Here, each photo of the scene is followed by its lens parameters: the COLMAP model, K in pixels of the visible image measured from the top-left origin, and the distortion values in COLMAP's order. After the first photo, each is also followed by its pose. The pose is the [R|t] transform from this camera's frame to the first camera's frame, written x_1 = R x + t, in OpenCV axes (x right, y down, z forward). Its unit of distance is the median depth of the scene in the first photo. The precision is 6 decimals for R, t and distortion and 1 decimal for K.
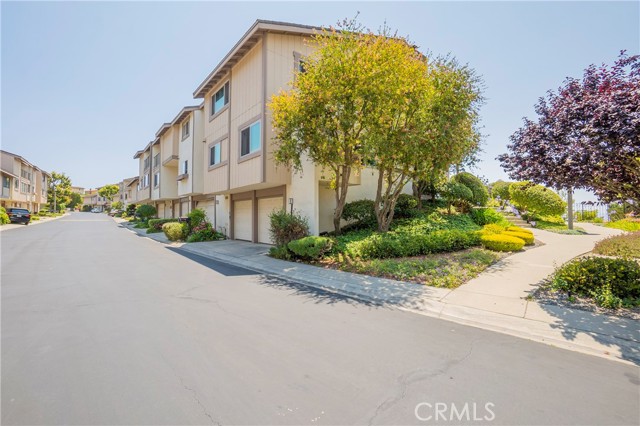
lens RADIAL K [[284.2, 0, 320.1], [0, 284.2, 213.0], [0, 0, 1]] dist [-0.019493, 0.001055]
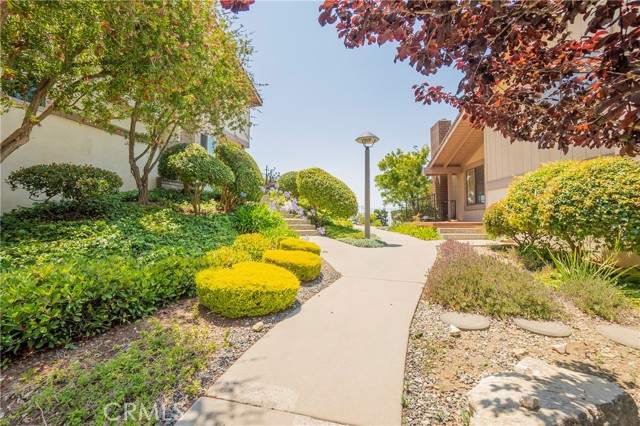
lens RADIAL K [[284.2, 0, 319.5], [0, 284.2, 215.7], [0, 0, 1]] dist [-0.019493, 0.001055]
pose [[0.811235, 0.012397, 0.584590, 0.370350], [-0.011963, 0.999918, -0.004604, 0.008190], [-0.584599, -0.003258, 0.811316, 0.475817]]
